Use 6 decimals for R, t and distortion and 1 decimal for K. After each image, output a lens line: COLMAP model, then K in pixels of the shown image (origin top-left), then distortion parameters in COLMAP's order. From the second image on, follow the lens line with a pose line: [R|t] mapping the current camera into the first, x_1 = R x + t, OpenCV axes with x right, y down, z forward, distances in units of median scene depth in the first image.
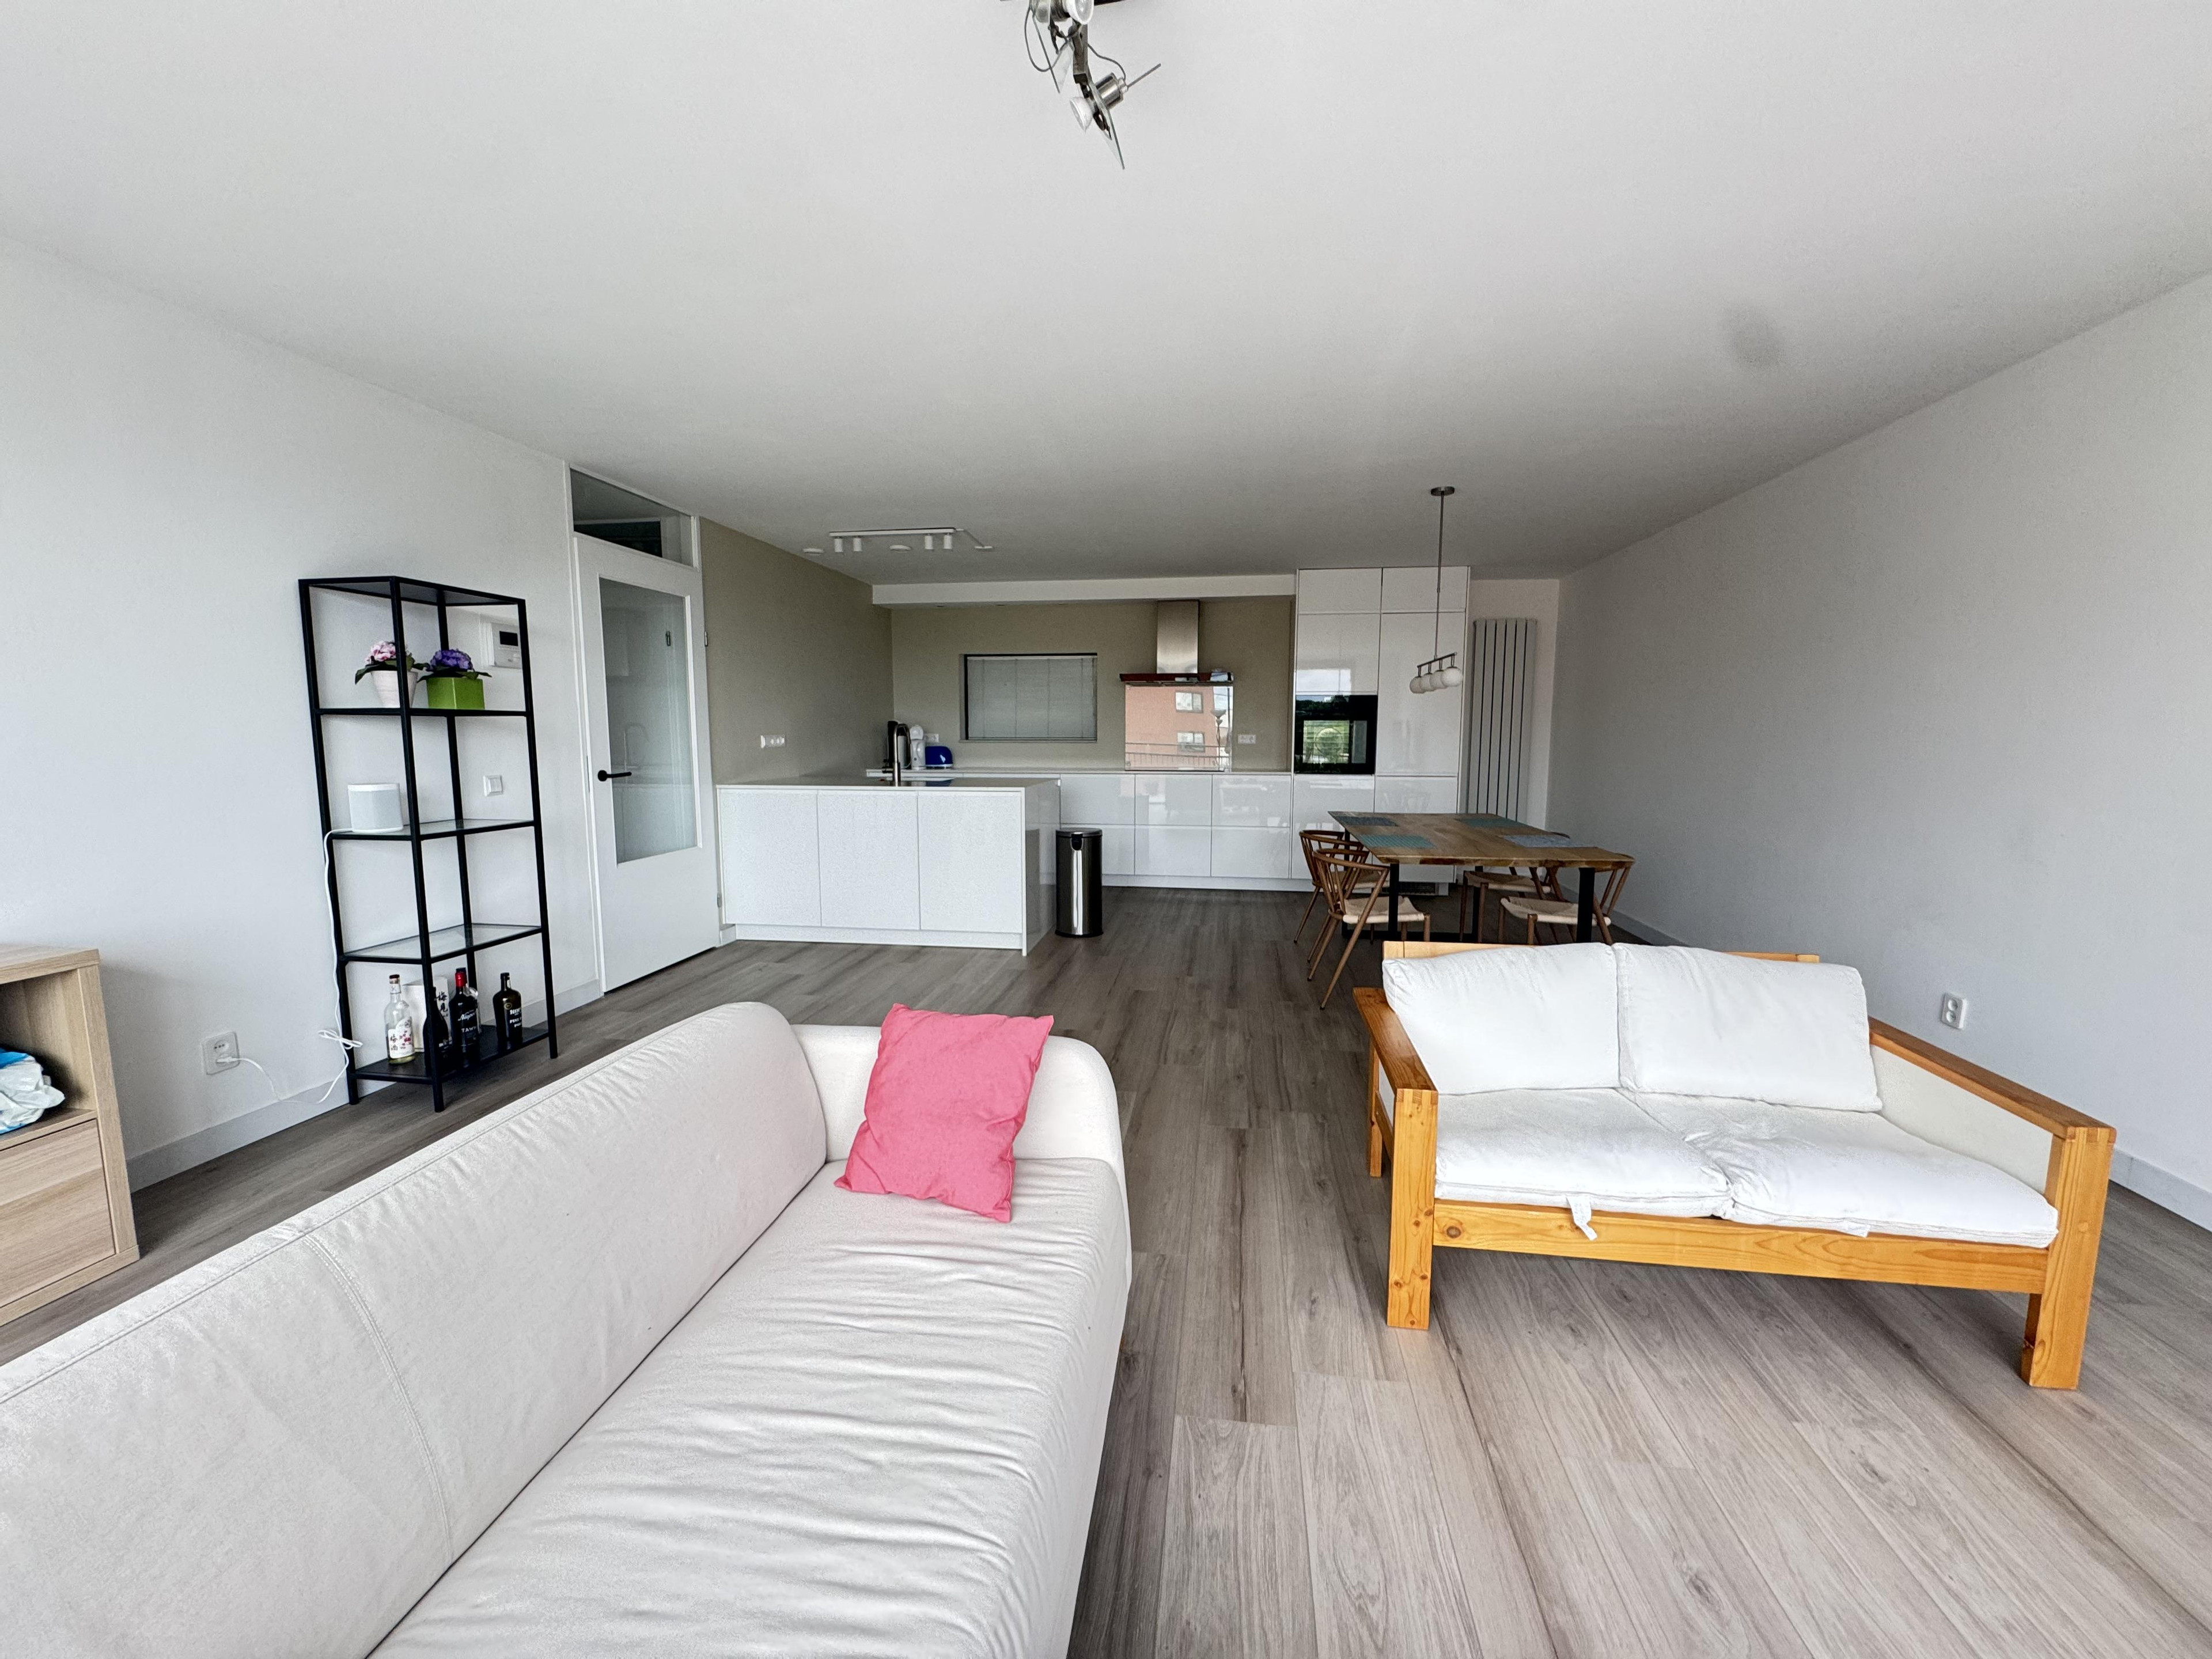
lens RADIAL K [[884.2, 0, 1105.3], [0, 884.2, 832.7], [0, 0, 1]] dist [-0.004266, 0.000032]
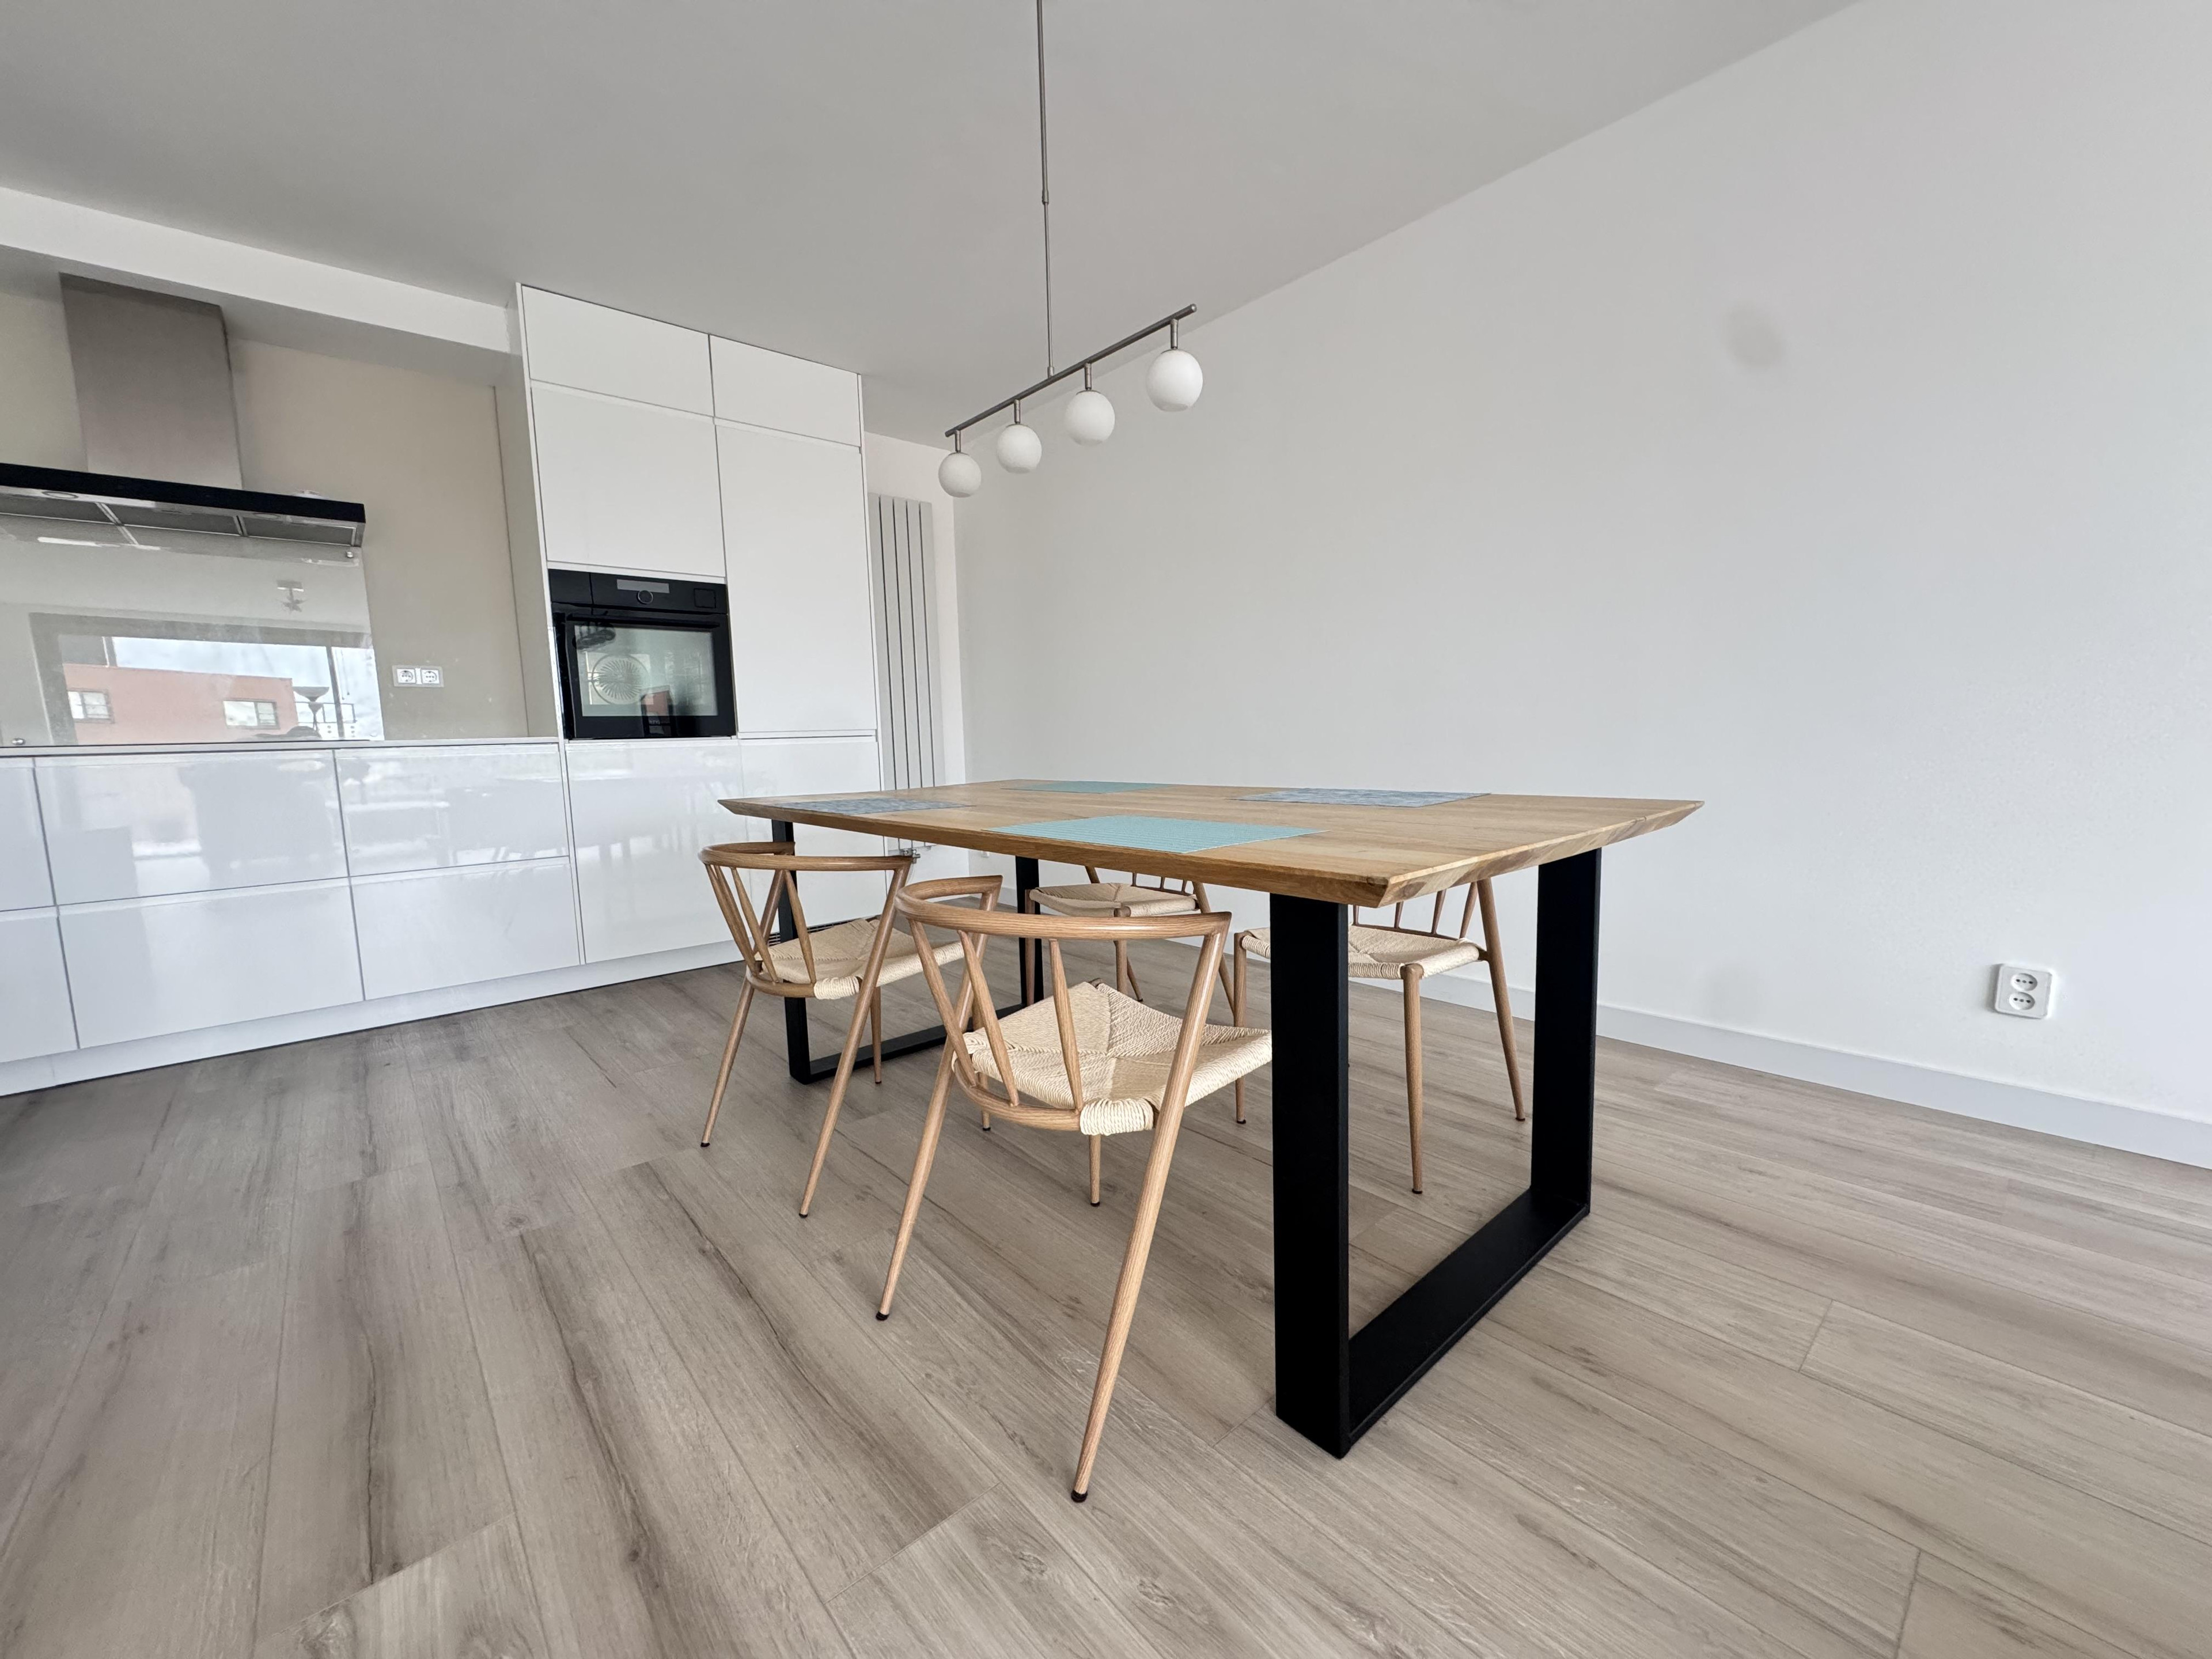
lens RADIAL K [[880.5, 0, 1106.0], [0, 880.5, 829.5], [0, 0, 1]] dist [-0.001835, 0.000222]
pose [[0.648872, -0.102664, 0.753939, 0.056058], [0.117527, 0.992488, 0.033998, -0.002782], [-0.751766, 0.066548, 0.656064, 0.603651]]
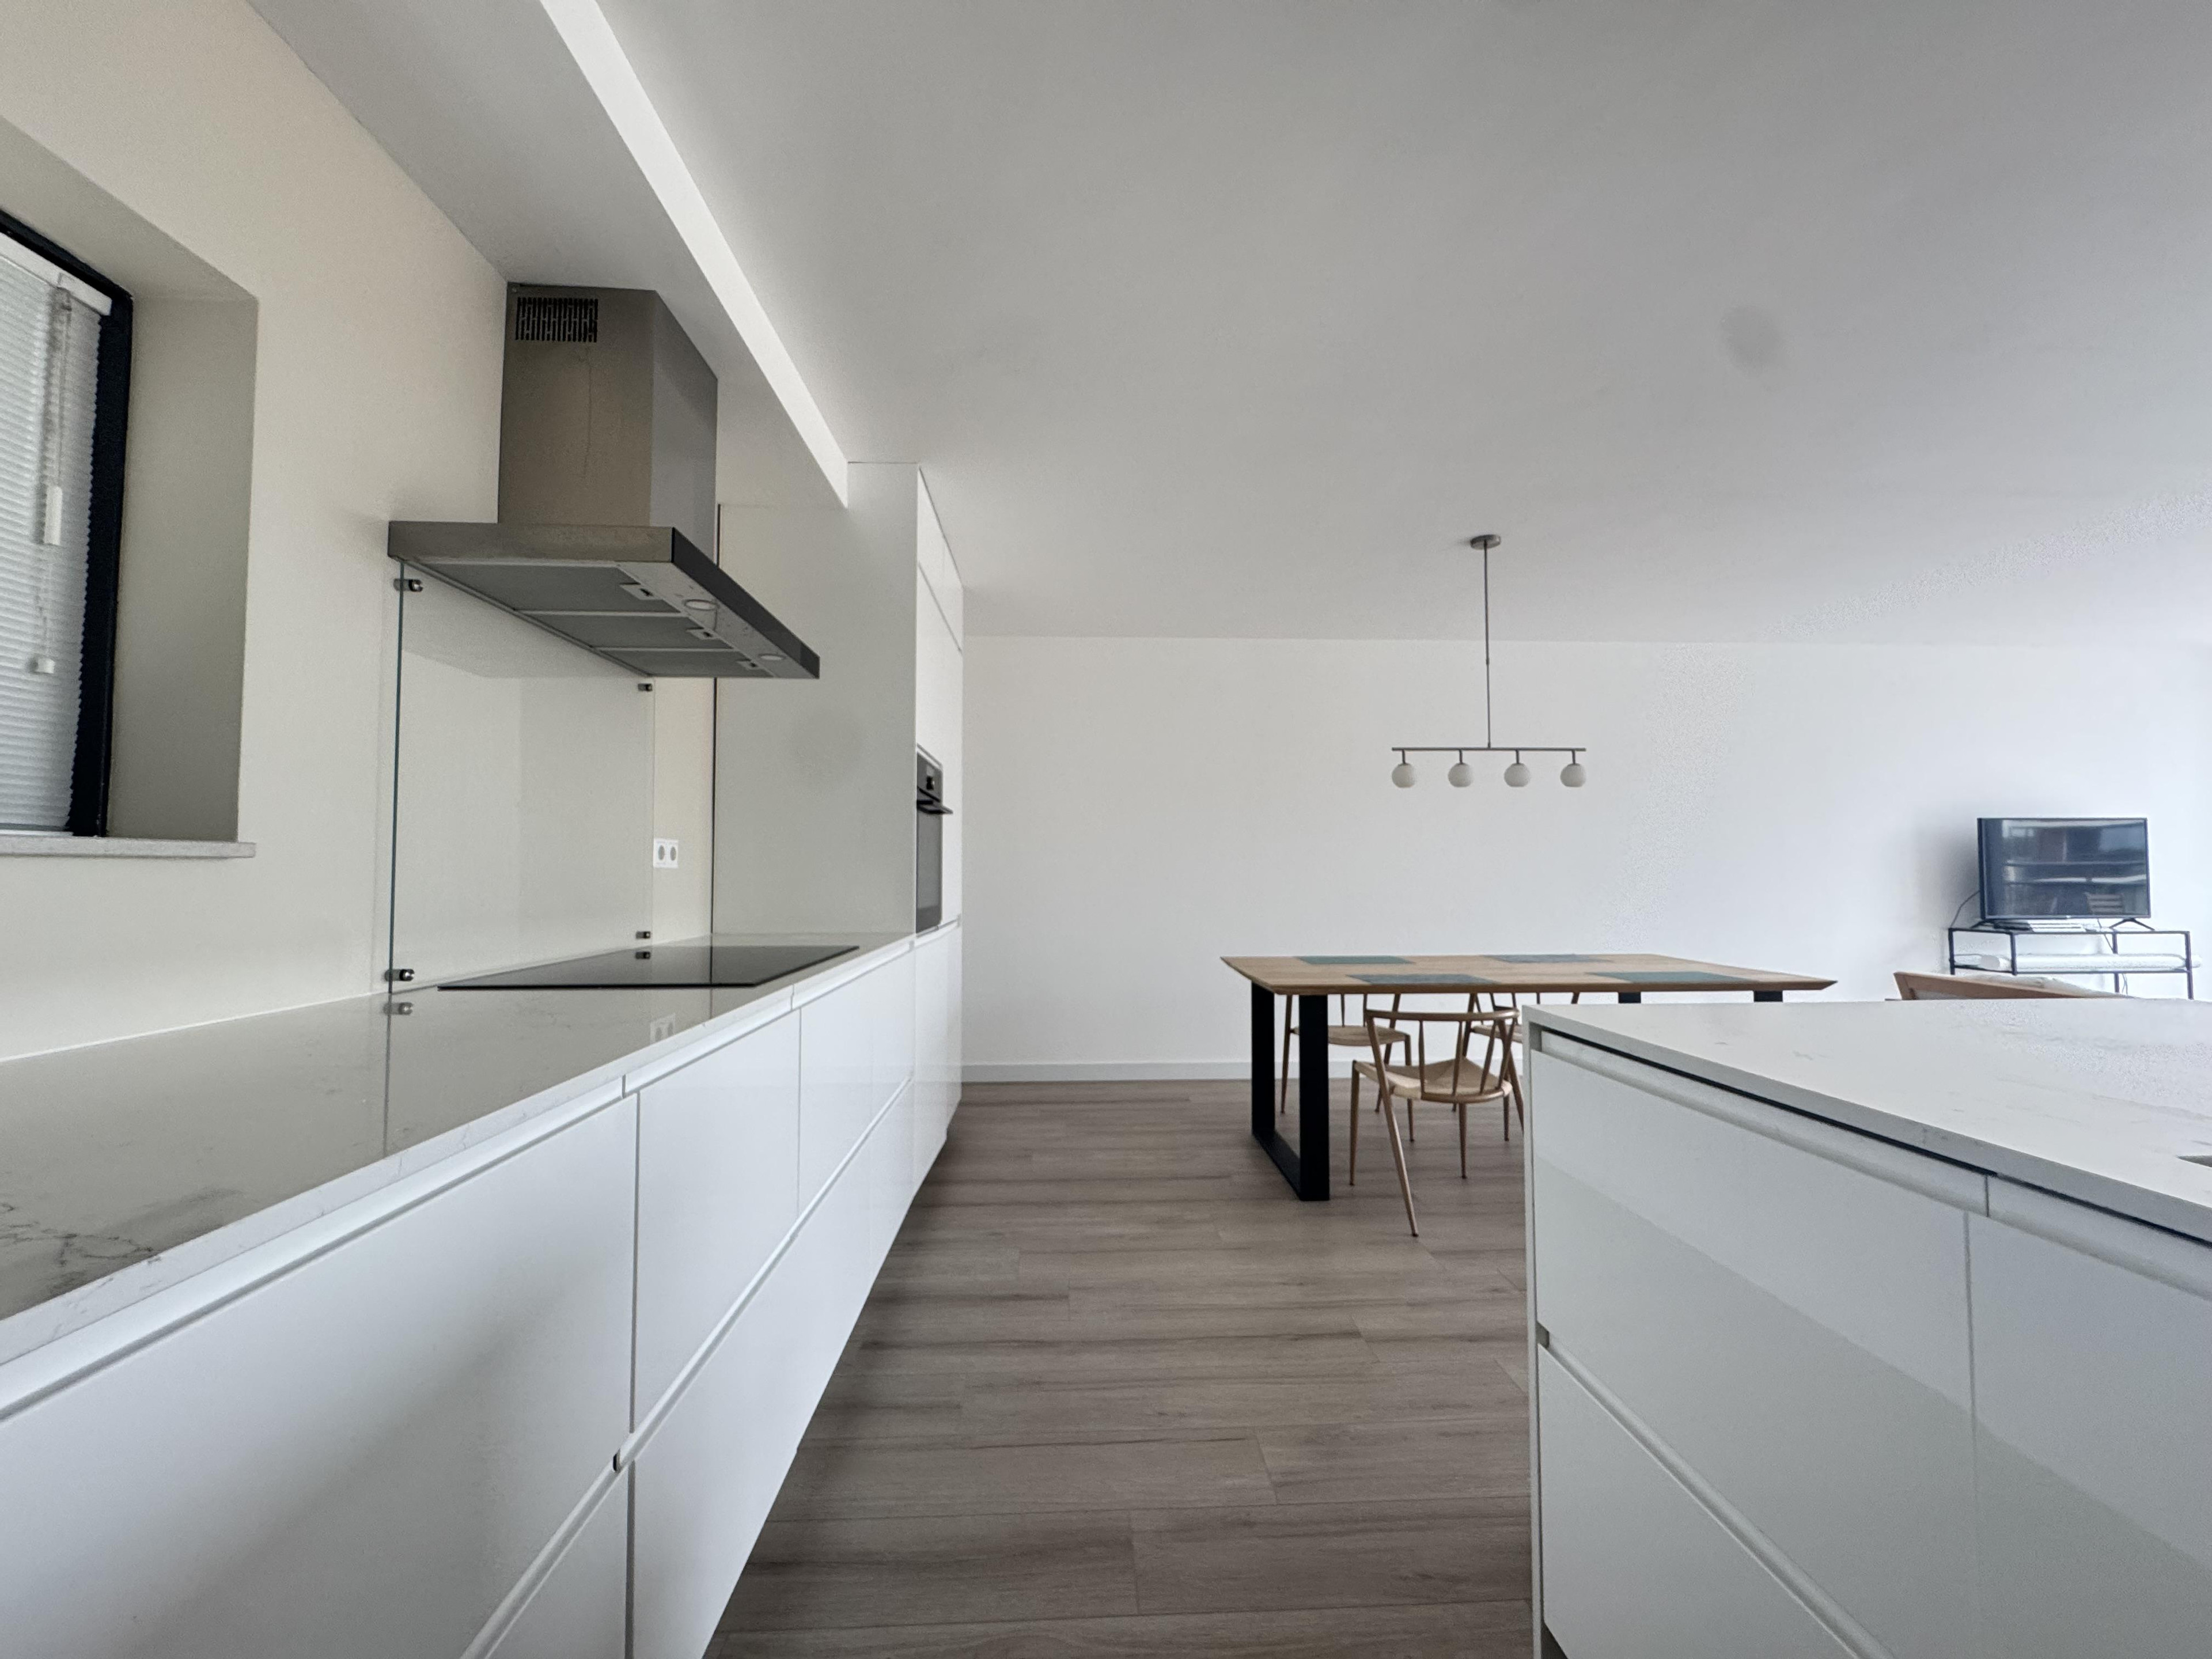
lens RADIAL K [[884.2, 0, 1105.3], [0, 884.2, 832.7], [0, 0, 1]] dist [-0.004266, 0.000032]
pose [[-0.189403, 0.043084, 0.980954, -0.264131], [0.114879, 0.993148, -0.021439, -0.119262], [-0.975156, 0.108631, -0.193055, 1.225891]]
